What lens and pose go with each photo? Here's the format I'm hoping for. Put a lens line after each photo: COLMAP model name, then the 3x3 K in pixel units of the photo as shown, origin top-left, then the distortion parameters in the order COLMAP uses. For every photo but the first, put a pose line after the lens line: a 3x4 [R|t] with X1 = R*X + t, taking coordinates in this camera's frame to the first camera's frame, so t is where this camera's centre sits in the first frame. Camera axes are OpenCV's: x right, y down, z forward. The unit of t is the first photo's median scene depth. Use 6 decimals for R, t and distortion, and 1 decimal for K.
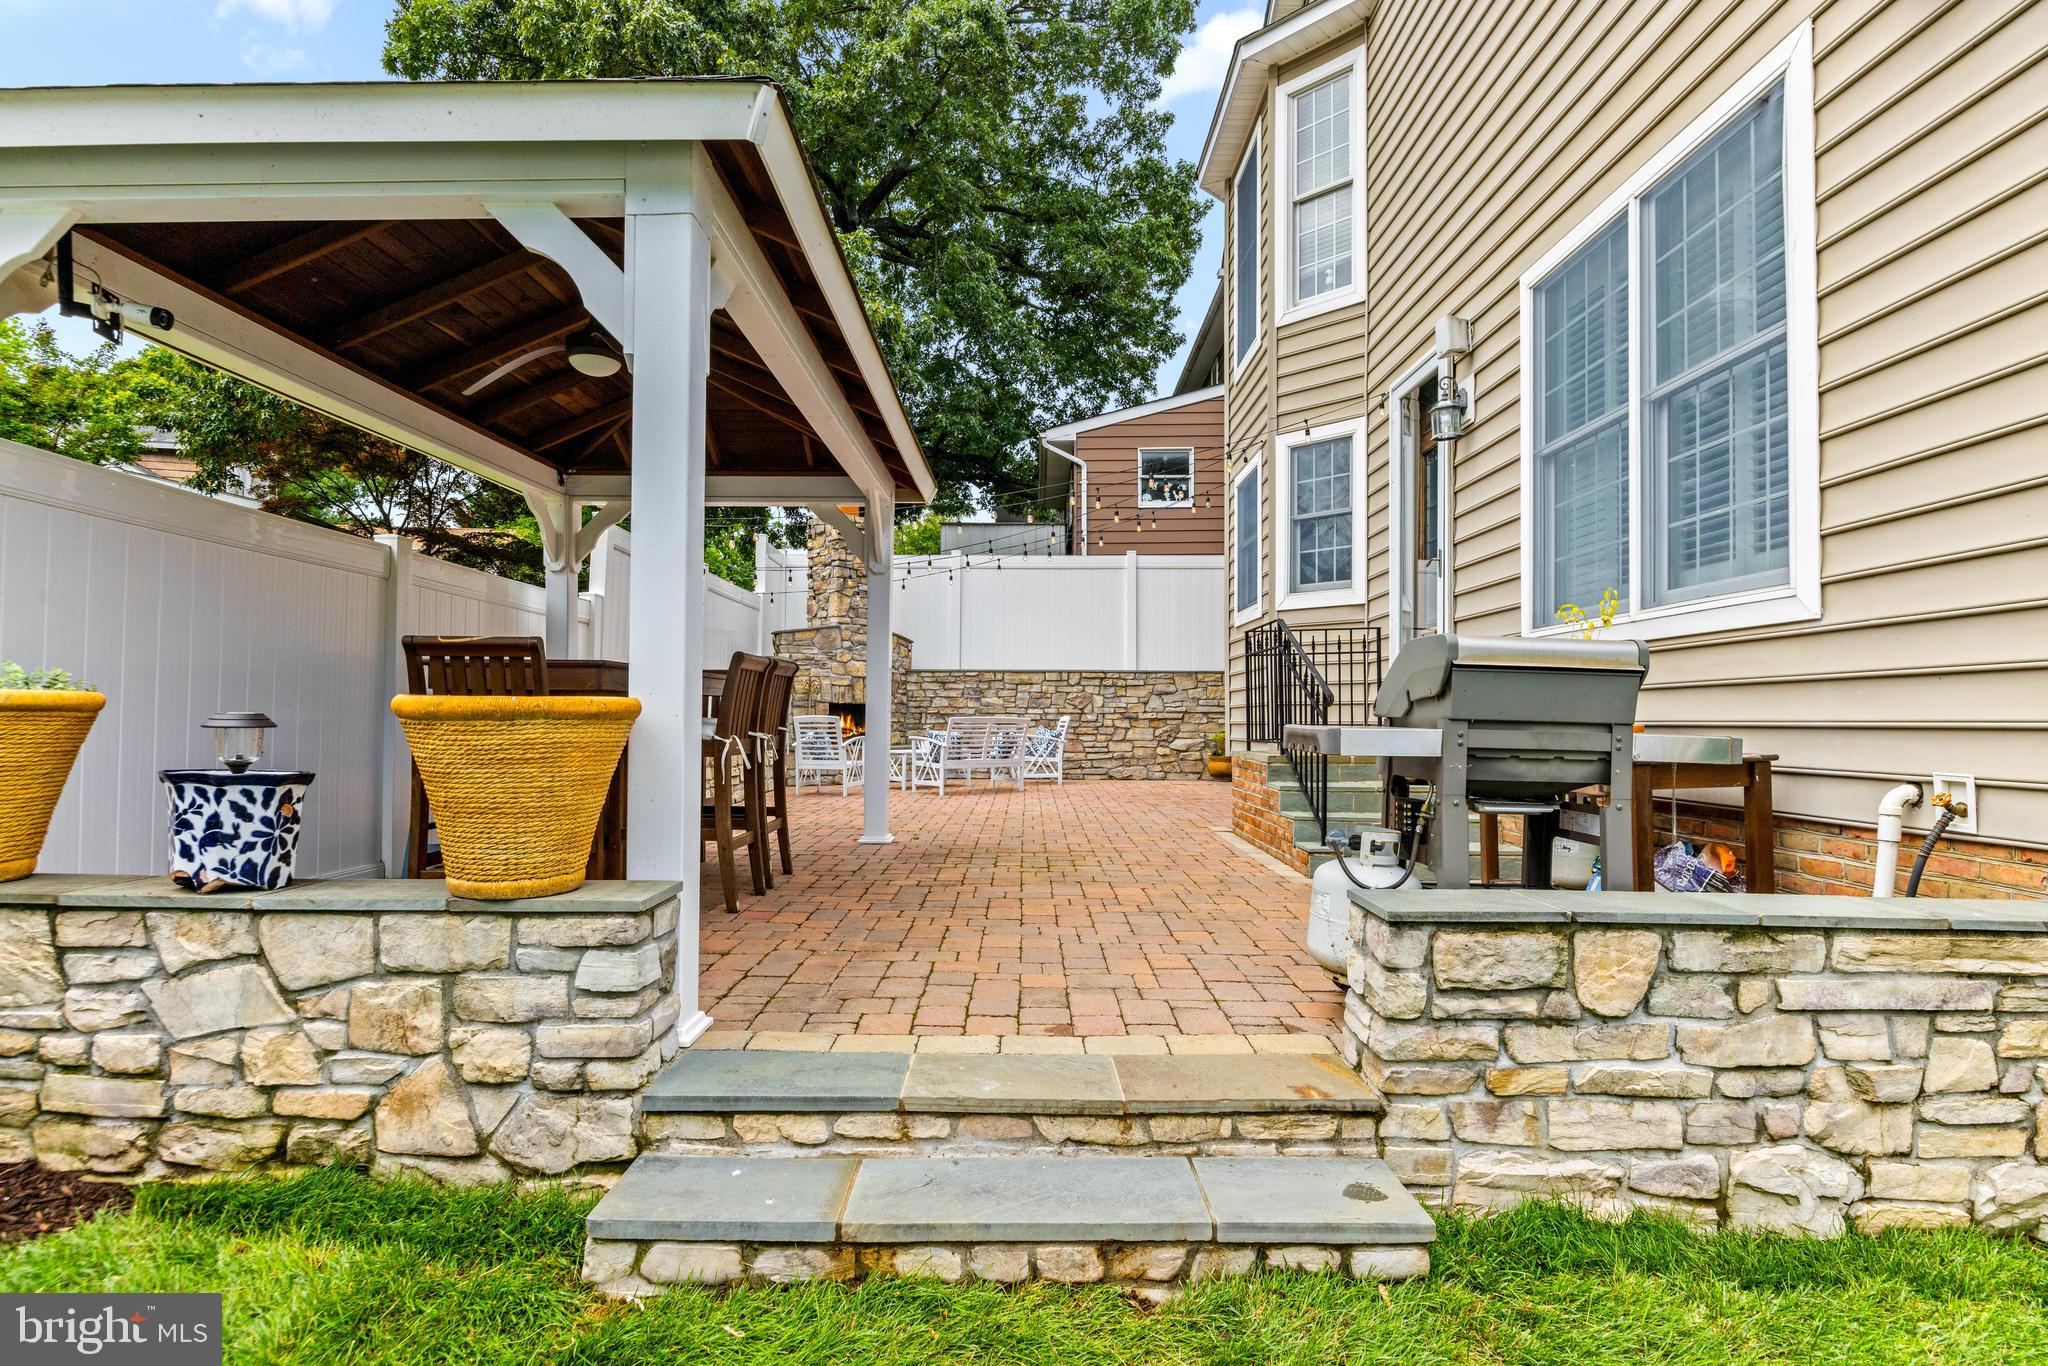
lens RADIAL K [[1008.8, 0, 1020.3], [0, 1008.8, 696.3], [0, 0, 1]] dist [-0.013900, 0.000404]
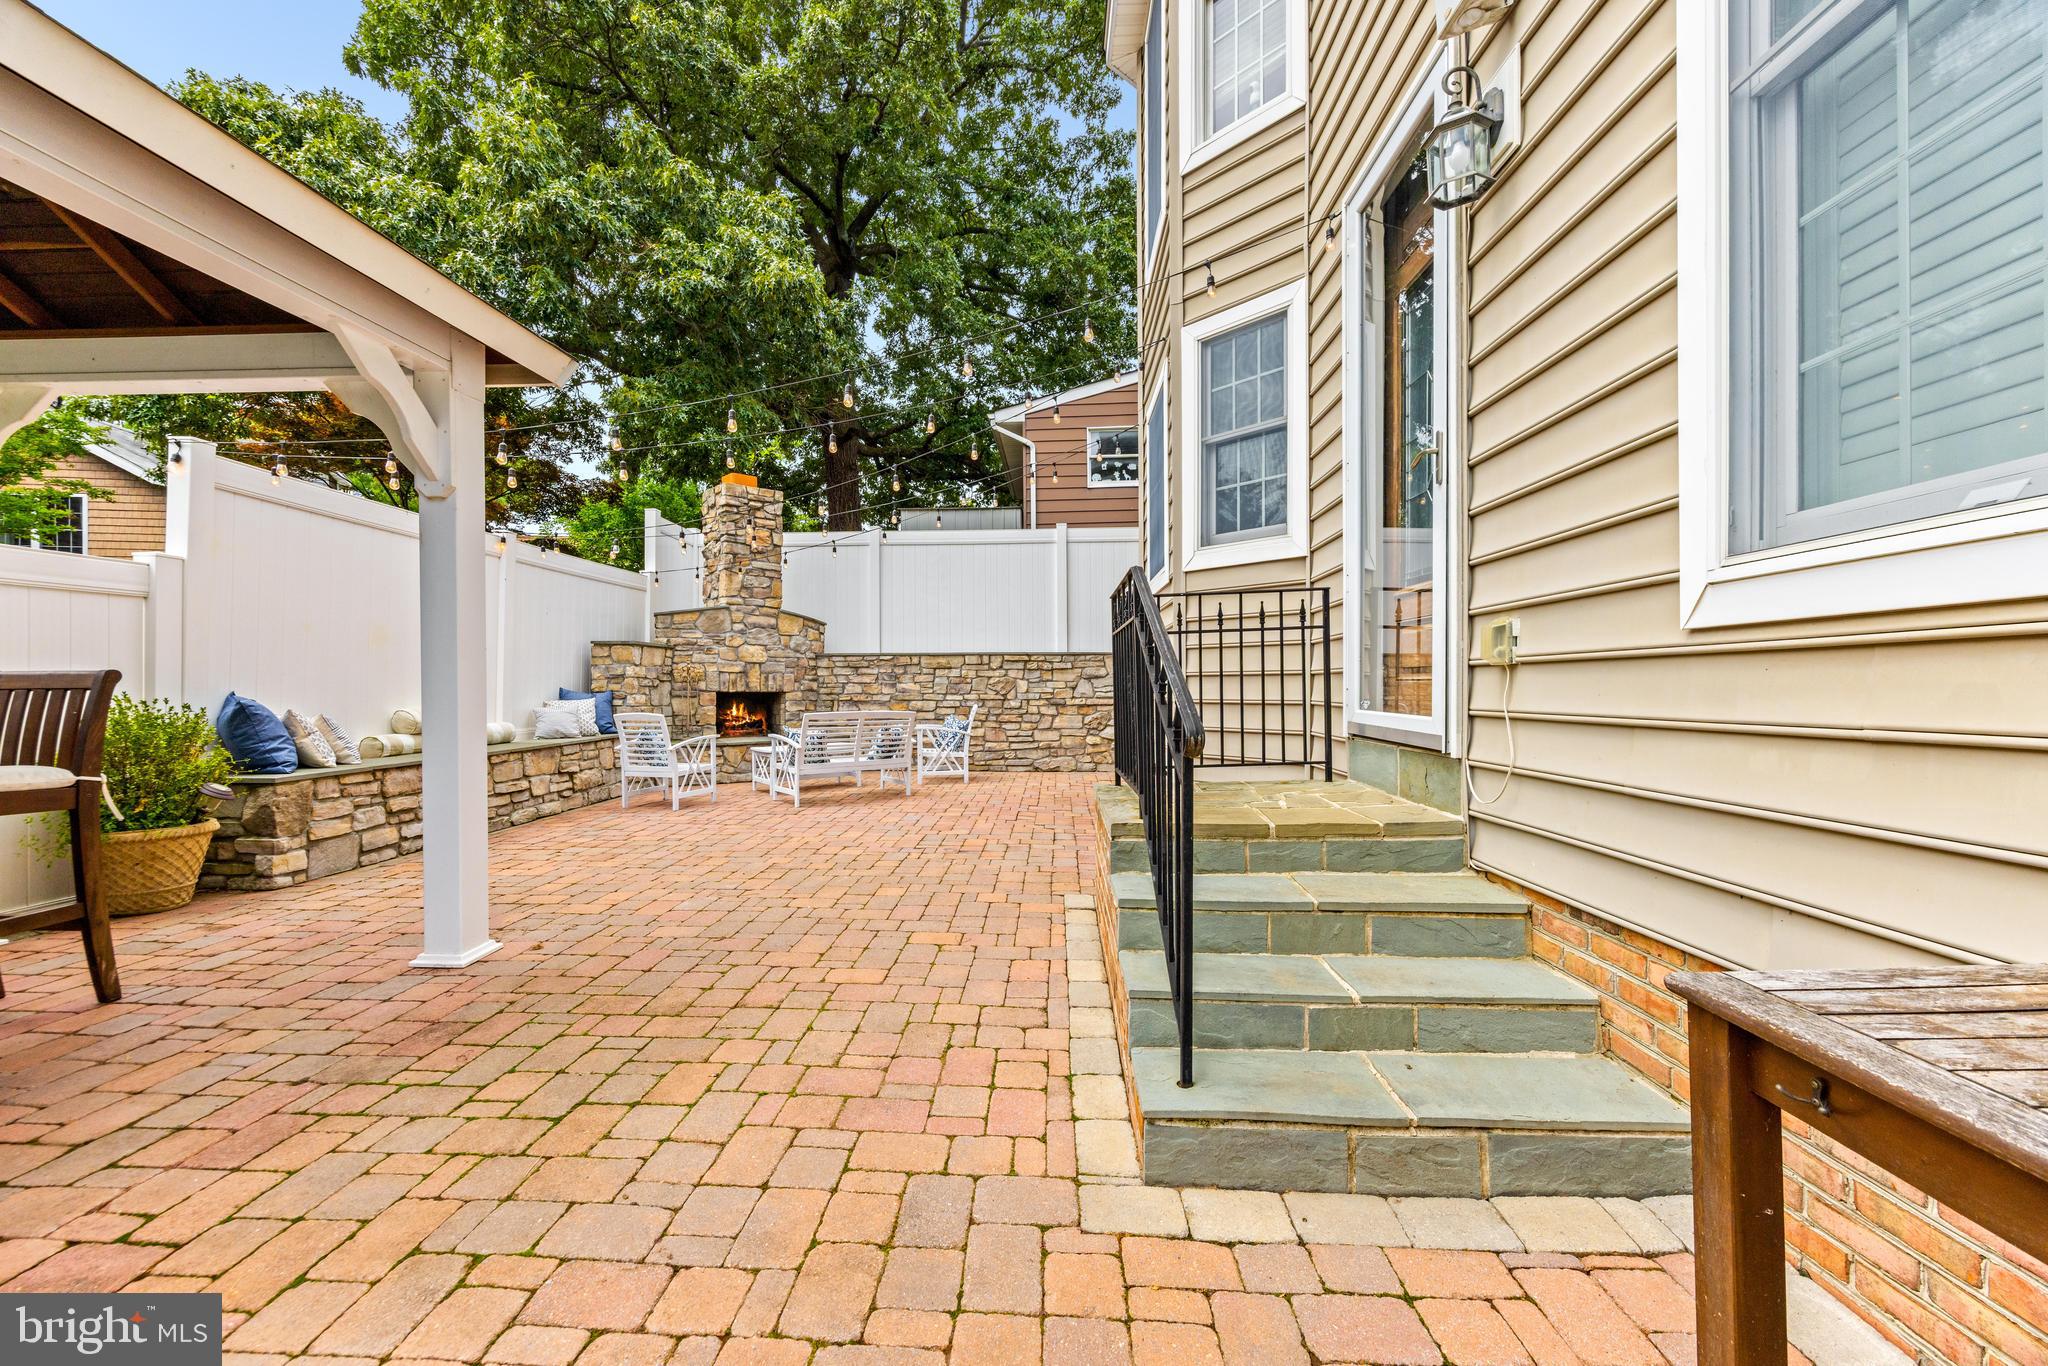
lens RADIAL K [[793.1, 0, 1024.0], [0, 793.1, 683.0], [0, 0, 1]] dist [-0.009525, 0.000067]
pose [[0.999491, -0.008037, -0.030863, 0.478353], [0.008599, 0.999799, 0.018138, -0.052787], [0.030711, -0.018394, 0.999359, 1.308697]]
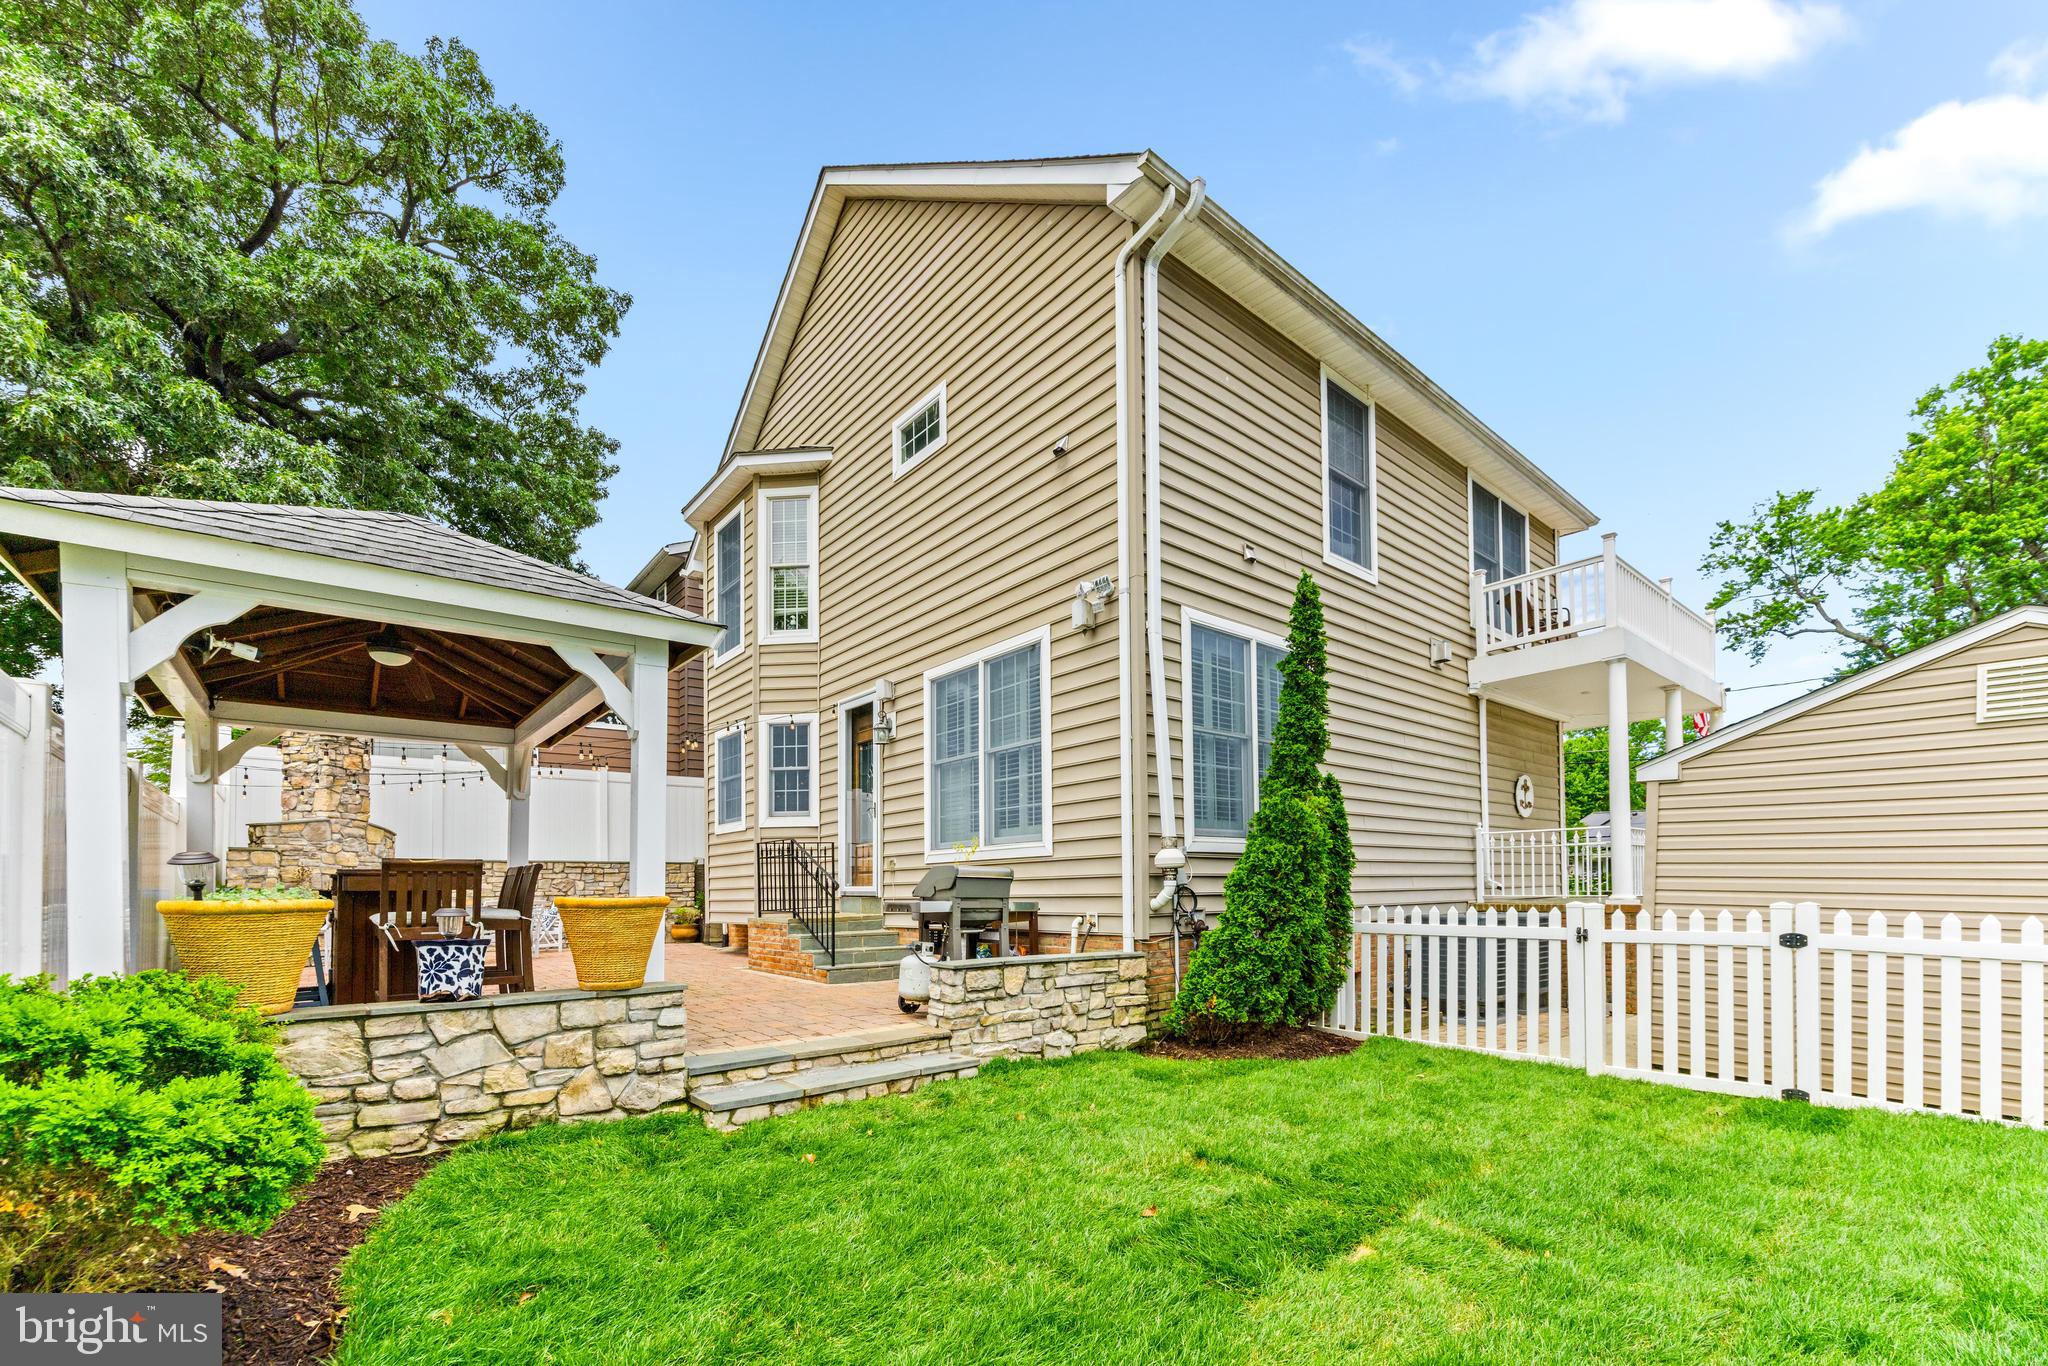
lens RADIAL K [[833.3, 0, 1026.0], [0, 833.3, 885.7], [0, 0, 1]] dist [-0.019594, 0.000001]
pose [[0.763219, -0.012746, 0.646015, -0.794199], [0.004020, 0.999880, 0.014978, -0.038132], [-0.646128, -0.008834, 0.763178, -0.743964]]
